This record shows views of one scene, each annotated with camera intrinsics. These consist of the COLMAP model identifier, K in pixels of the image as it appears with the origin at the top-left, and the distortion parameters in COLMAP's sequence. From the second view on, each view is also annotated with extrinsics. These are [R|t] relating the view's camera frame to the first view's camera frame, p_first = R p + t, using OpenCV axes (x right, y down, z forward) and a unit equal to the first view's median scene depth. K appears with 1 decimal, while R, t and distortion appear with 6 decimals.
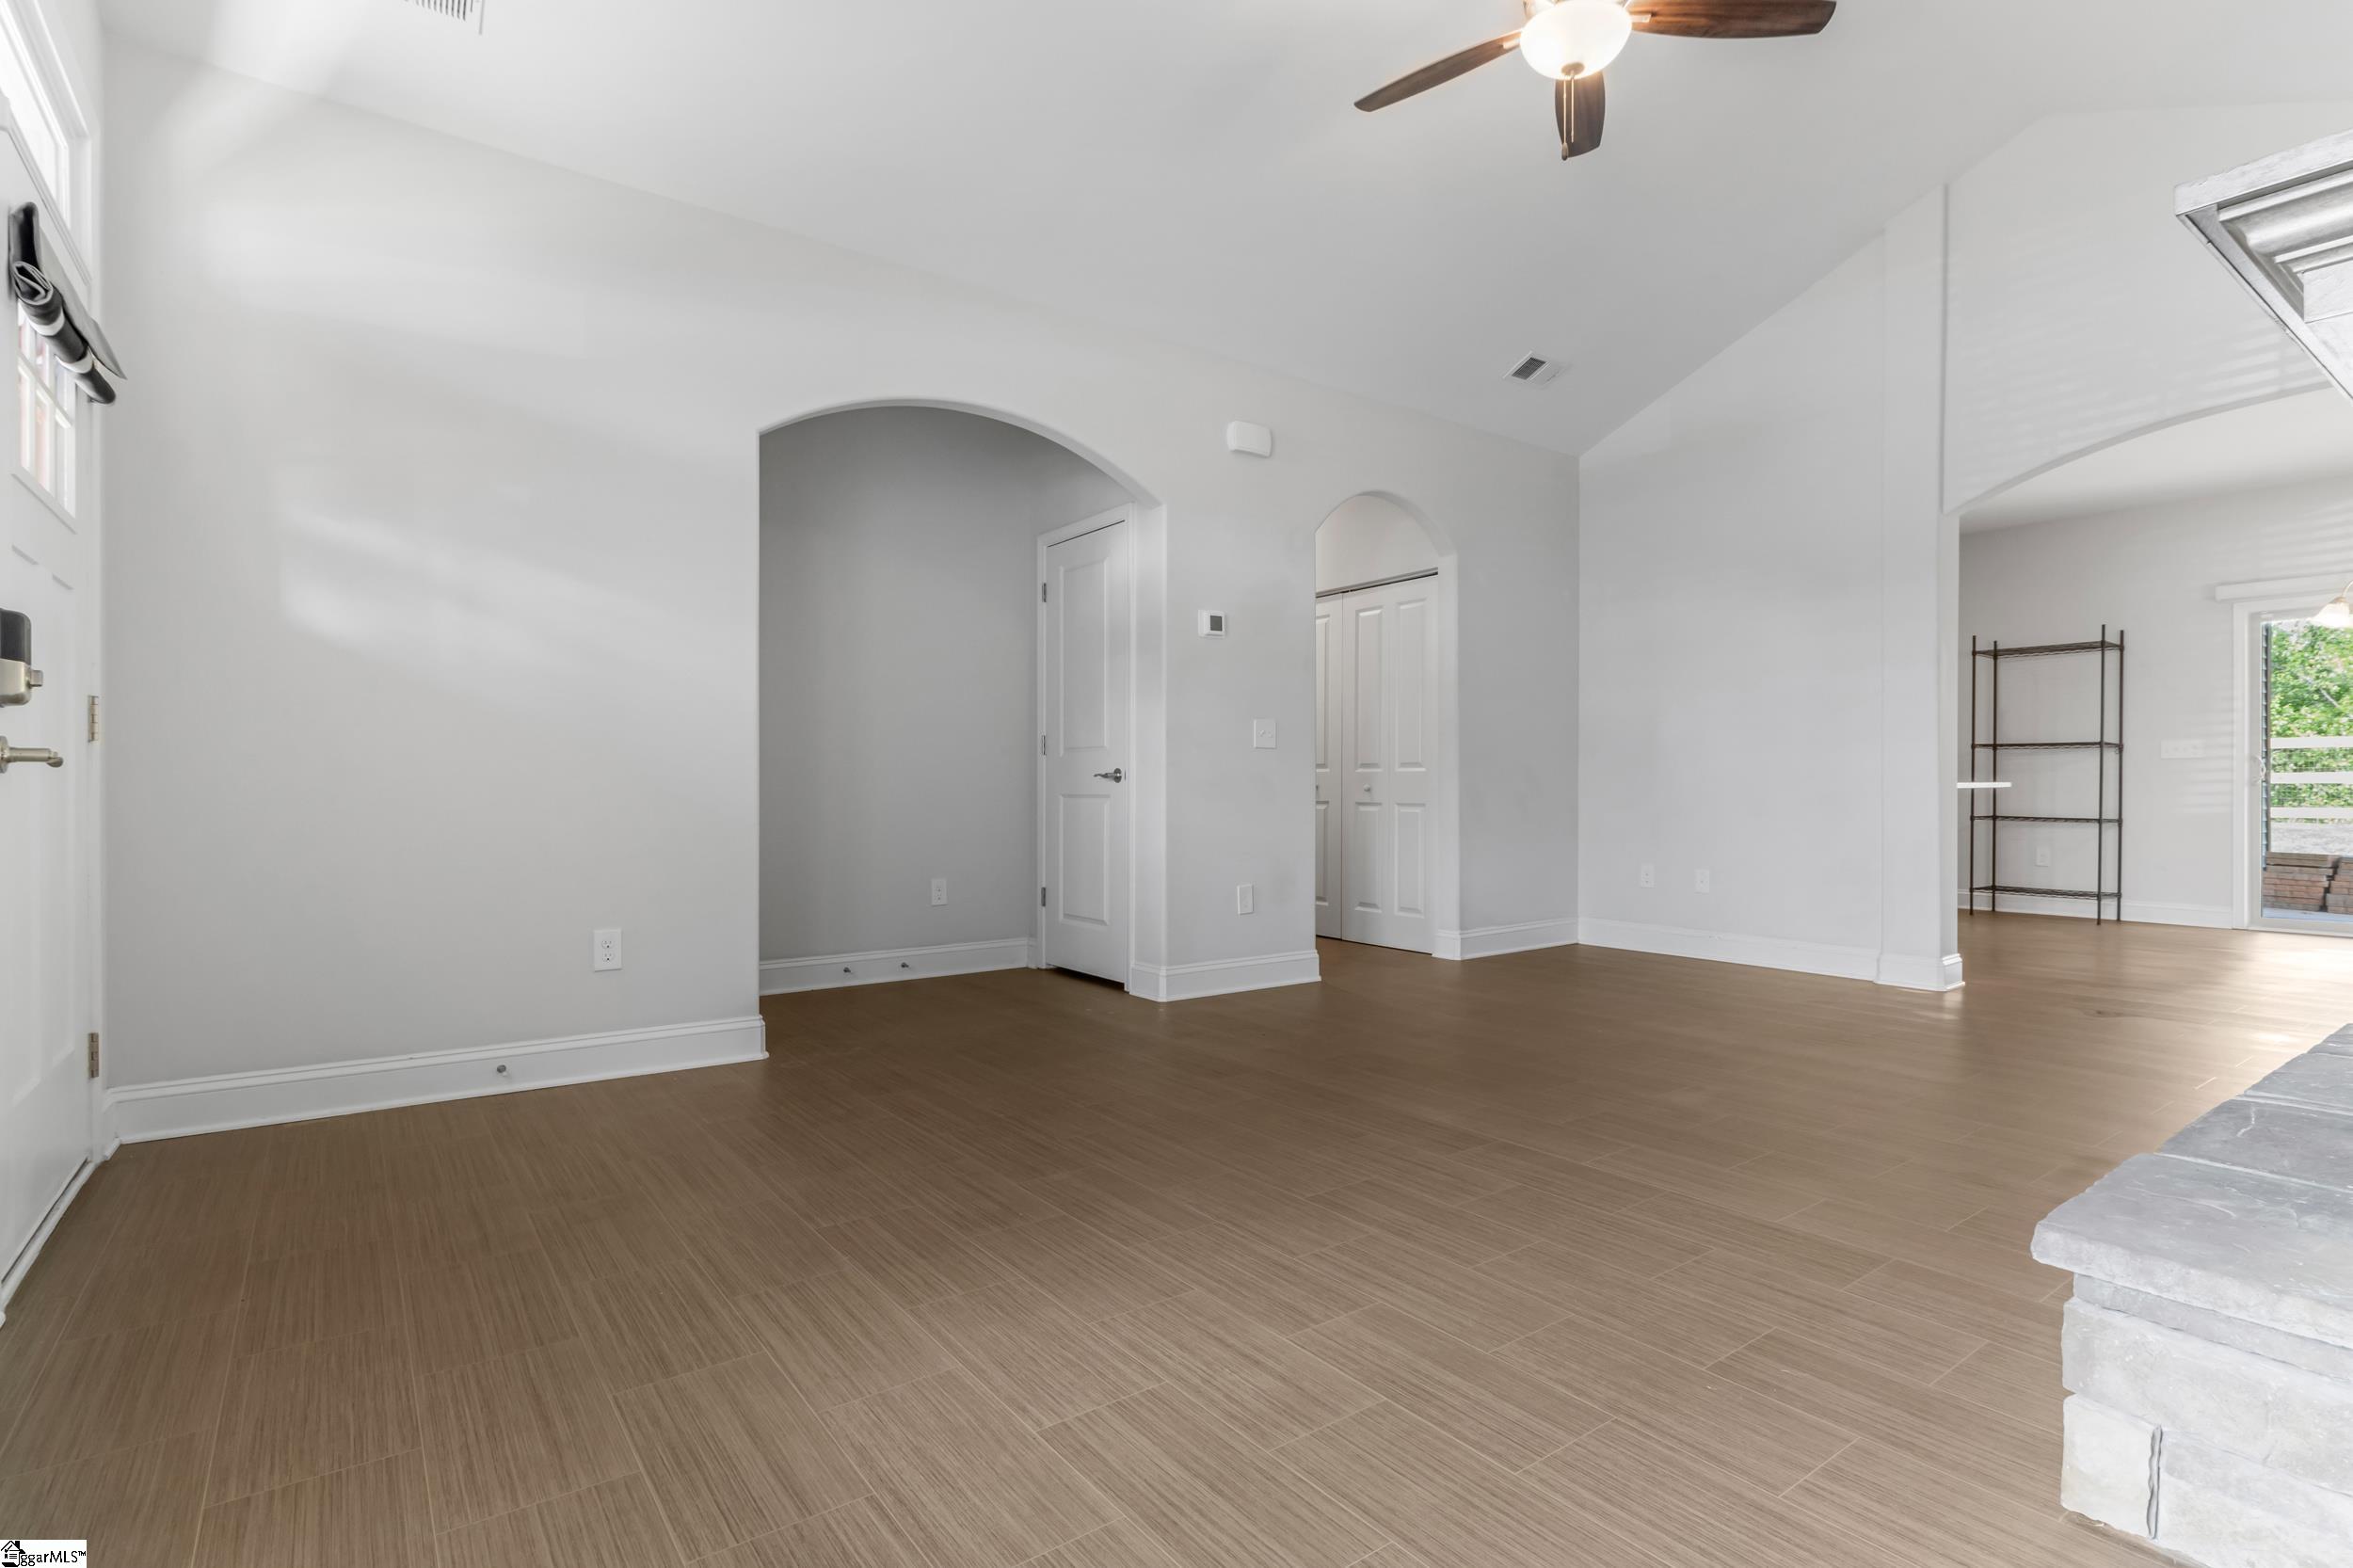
lens RADIAL K [[1135.3, 0, 1169.6], [0, 1135.3, 795.6], [0, 0, 1]] dist [0.008436, 0.000283]
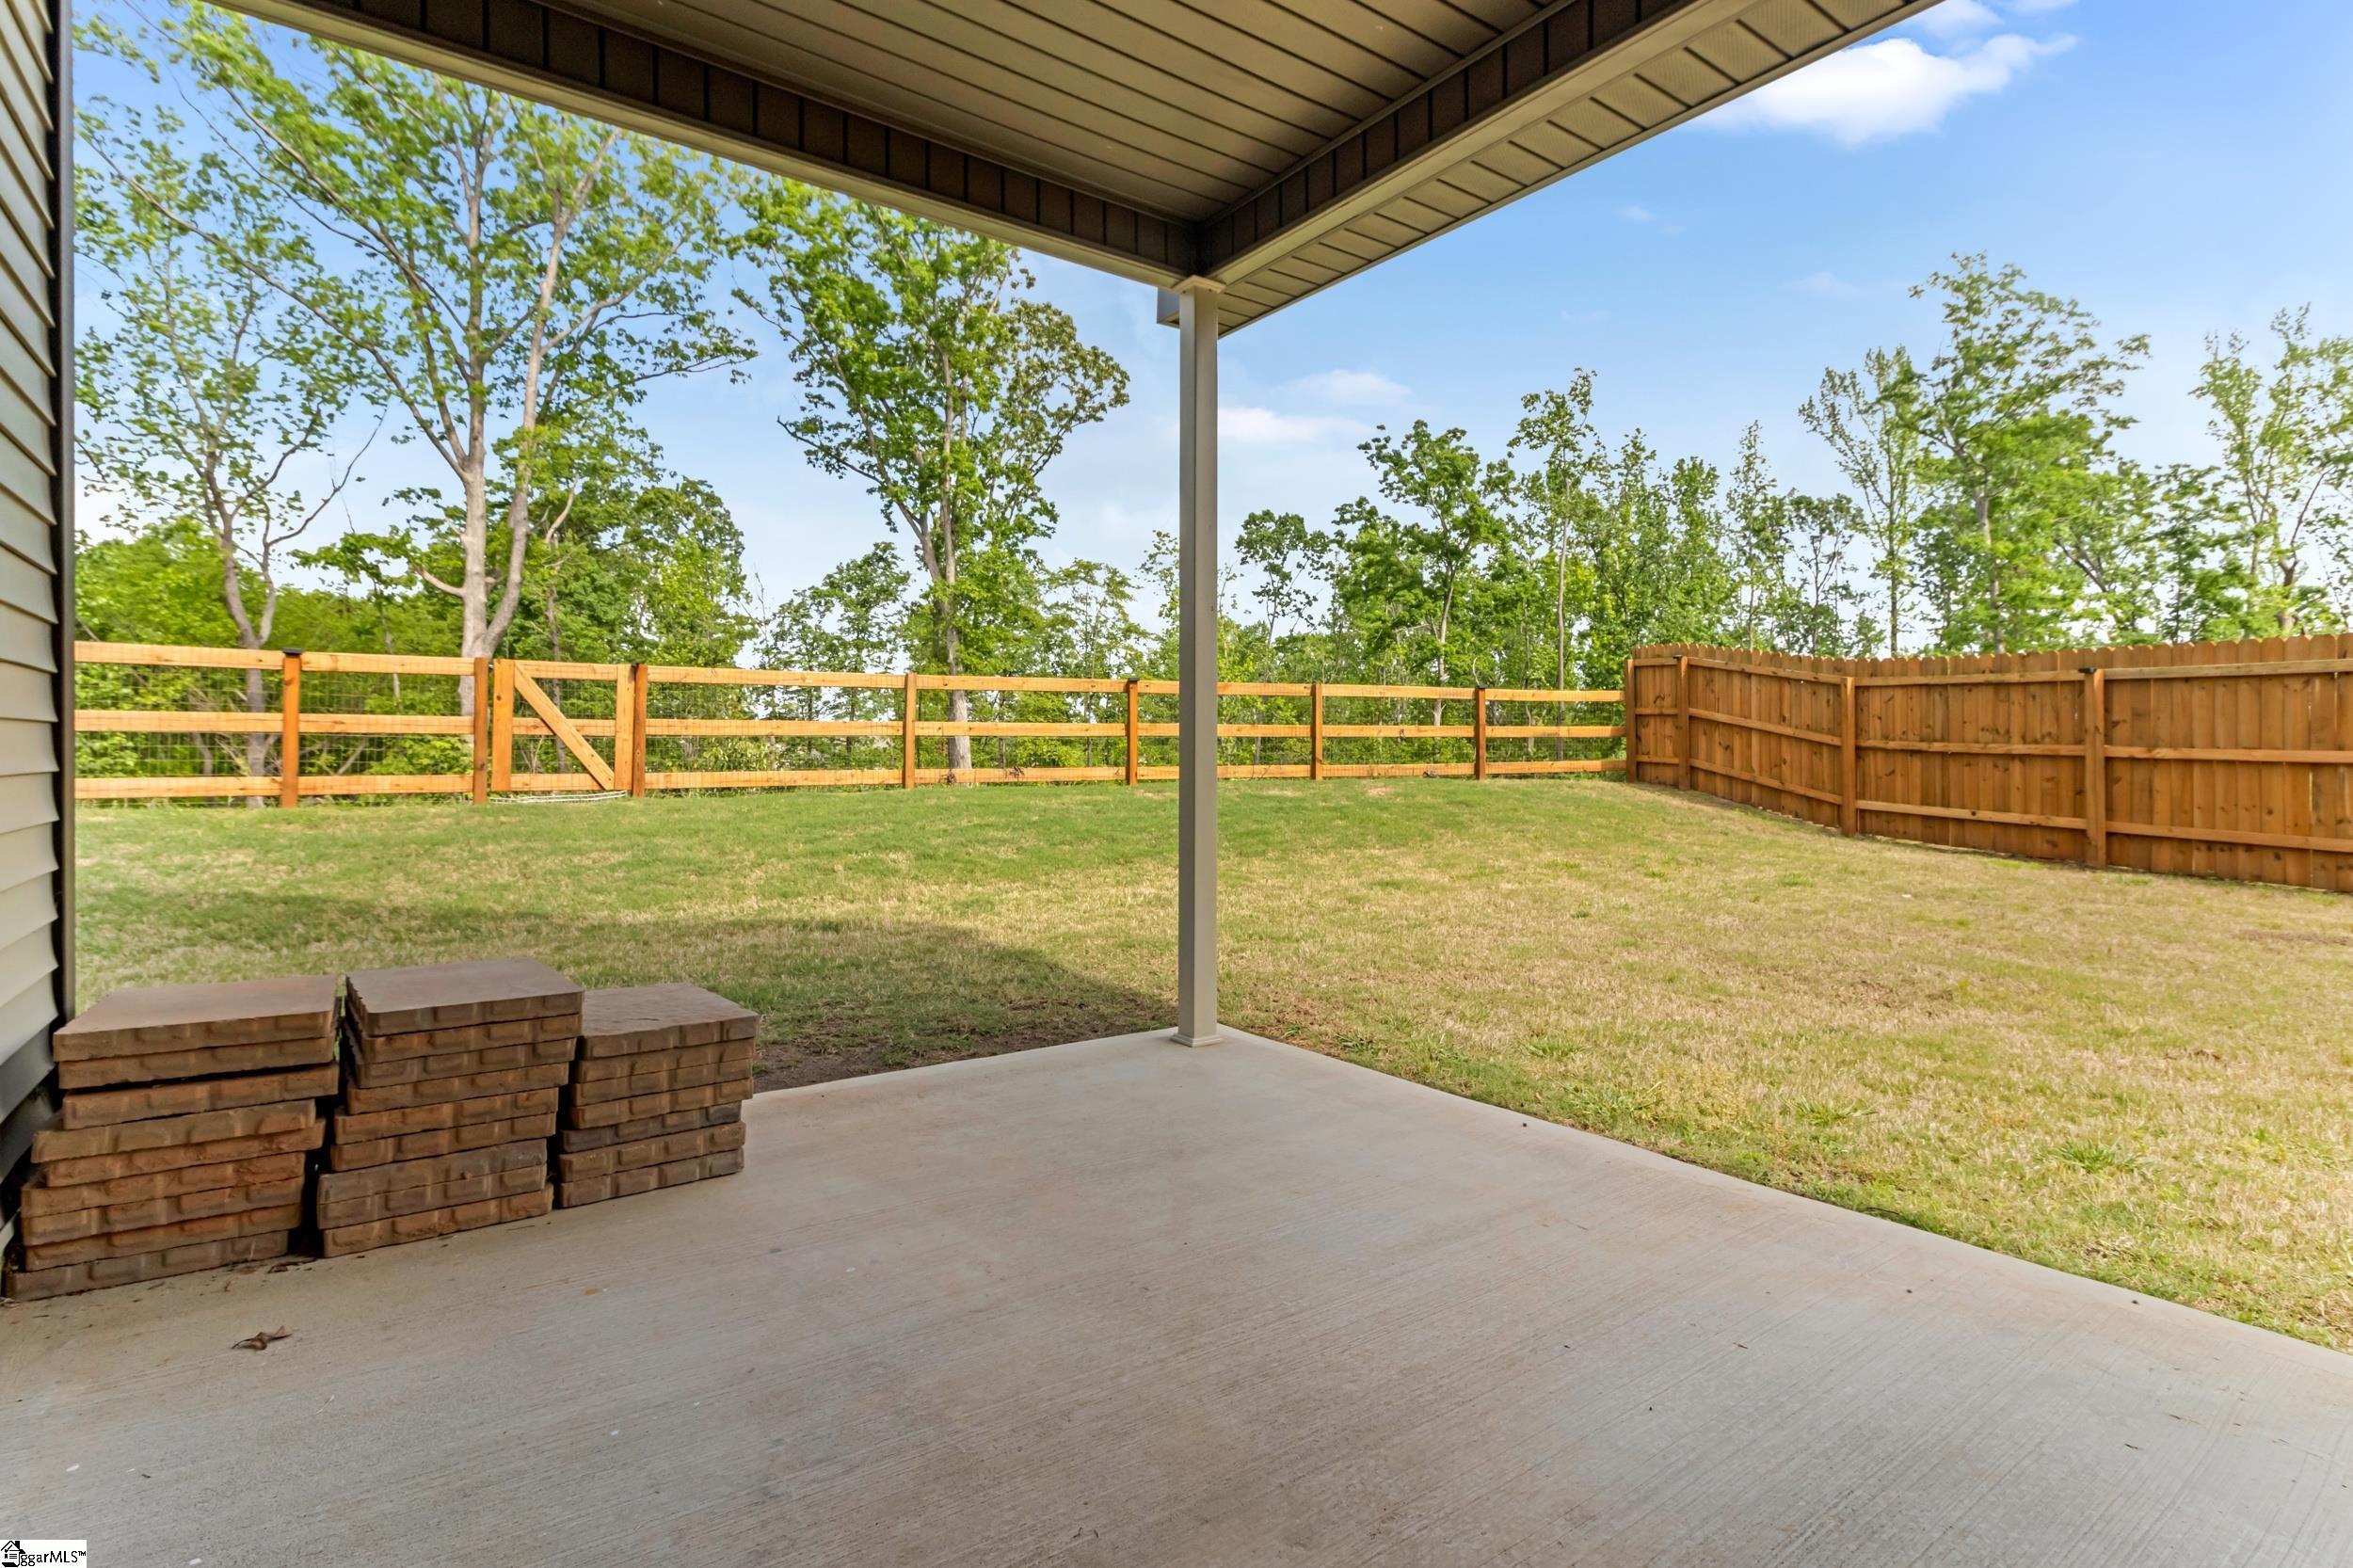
lens RADIAL K [[1135.3, 0, 1176.6], [0, 1135.3, 774.6], [0, 0, 1]] dist [0.008436, 0.000283]
pose [[-0.002736, -0.006797, 0.999973, 0.775725], [-0.002651, 0.999973, 0.006790, 0.001175], [-0.999993, -0.002632, -0.002754, 0.824603]]
